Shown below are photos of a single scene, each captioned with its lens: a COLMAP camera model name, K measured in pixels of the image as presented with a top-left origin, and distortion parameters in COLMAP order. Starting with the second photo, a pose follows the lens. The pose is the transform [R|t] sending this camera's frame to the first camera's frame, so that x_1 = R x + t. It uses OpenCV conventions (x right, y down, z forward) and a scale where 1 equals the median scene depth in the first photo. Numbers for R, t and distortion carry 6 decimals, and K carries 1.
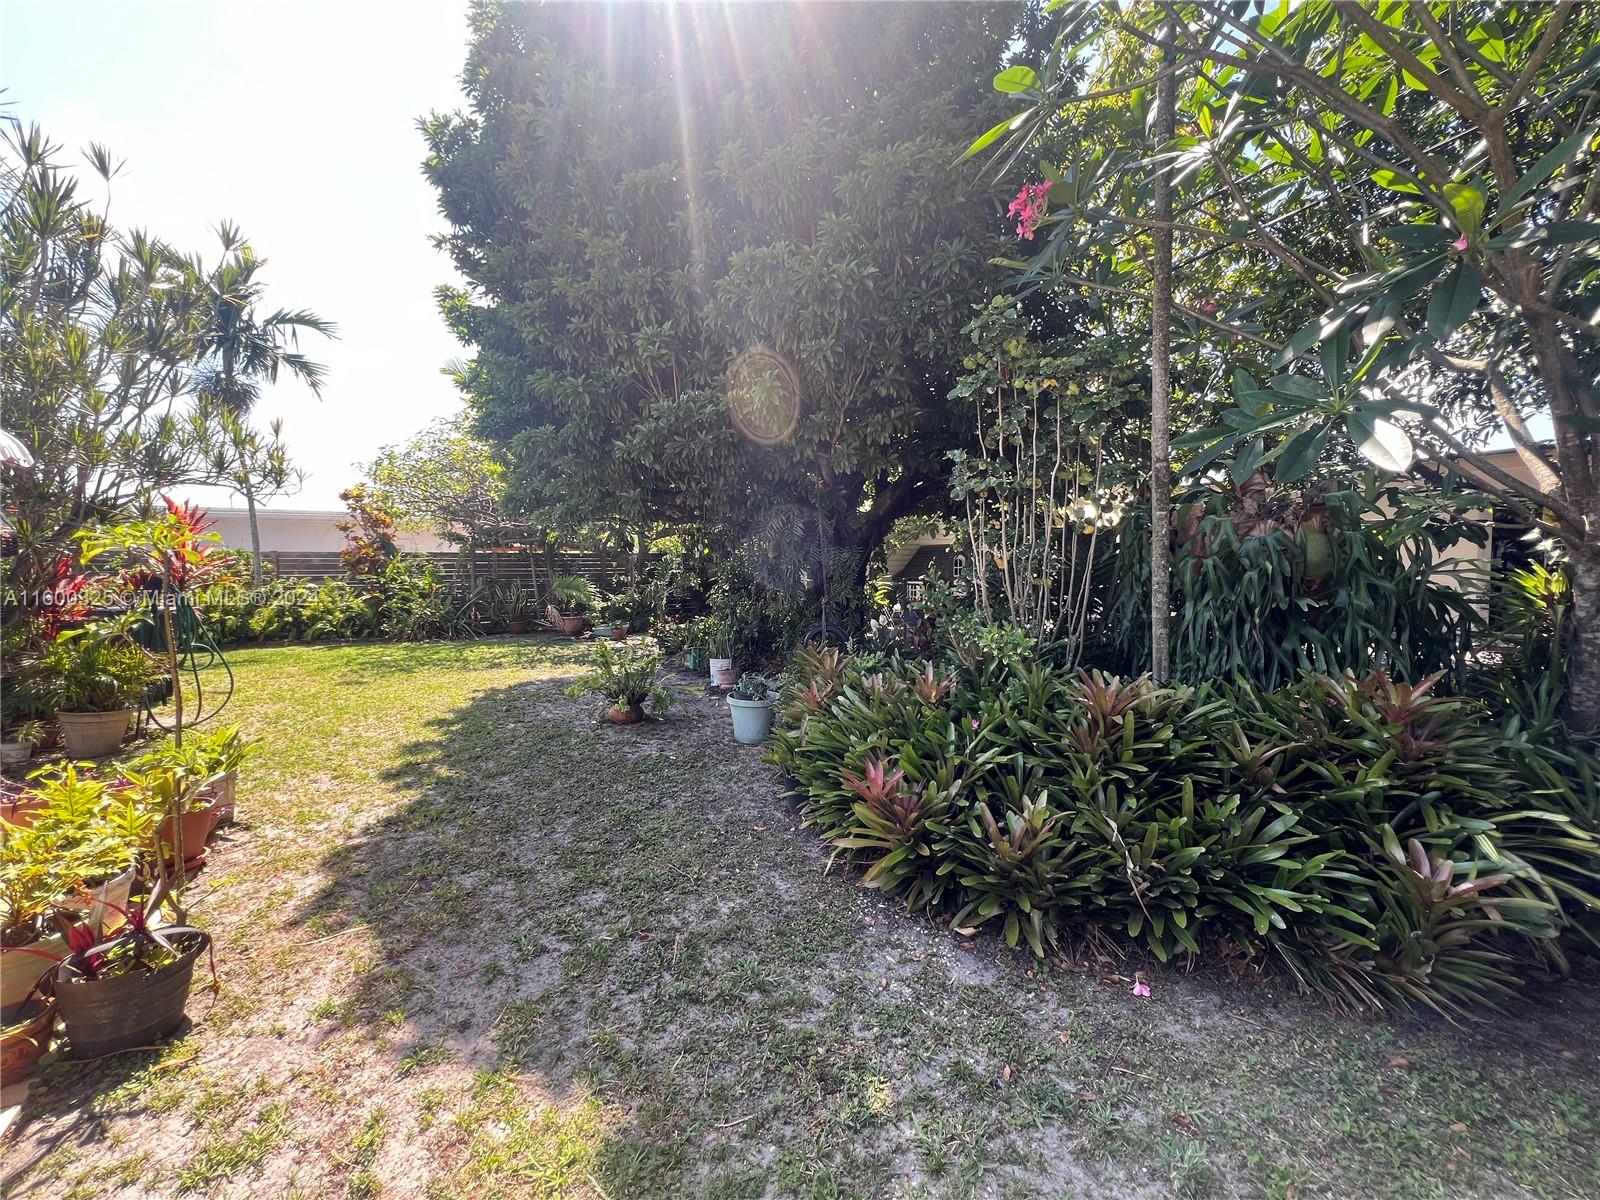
lens RADIAL K [[638.3, 0, 793.0], [0, 638.3, 599.8], [0, 0, 1]] dist [0.002182, 0.002038]
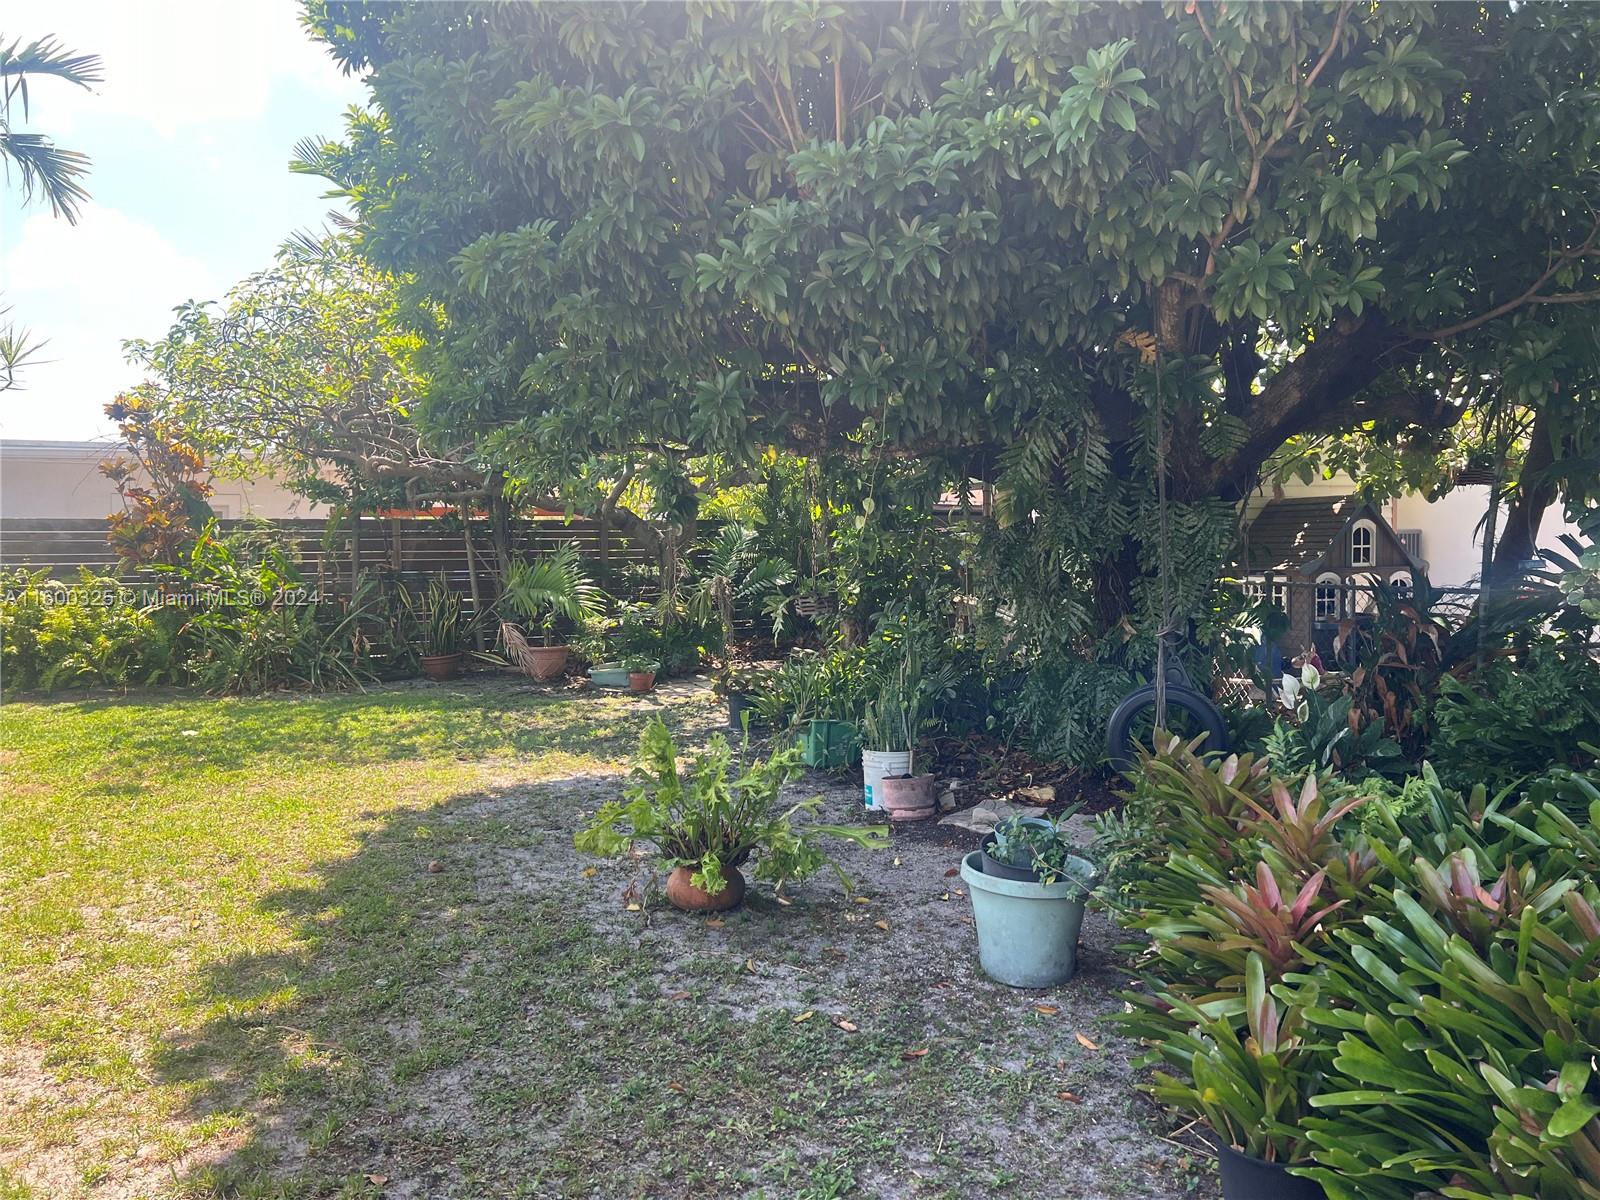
lens RADIAL K [[1195.1, 0, 808.0], [0, 1195.1, 595.9], [0, 0, 1]] dist [0.045189, -0.041386]
pose [[0.995083, 0.000952, -0.099037, -0.067236], [-0.001747, 0.999967, -0.007946, -0.008213], [0.099026, 0.008080, 0.995052, 0.117160]]
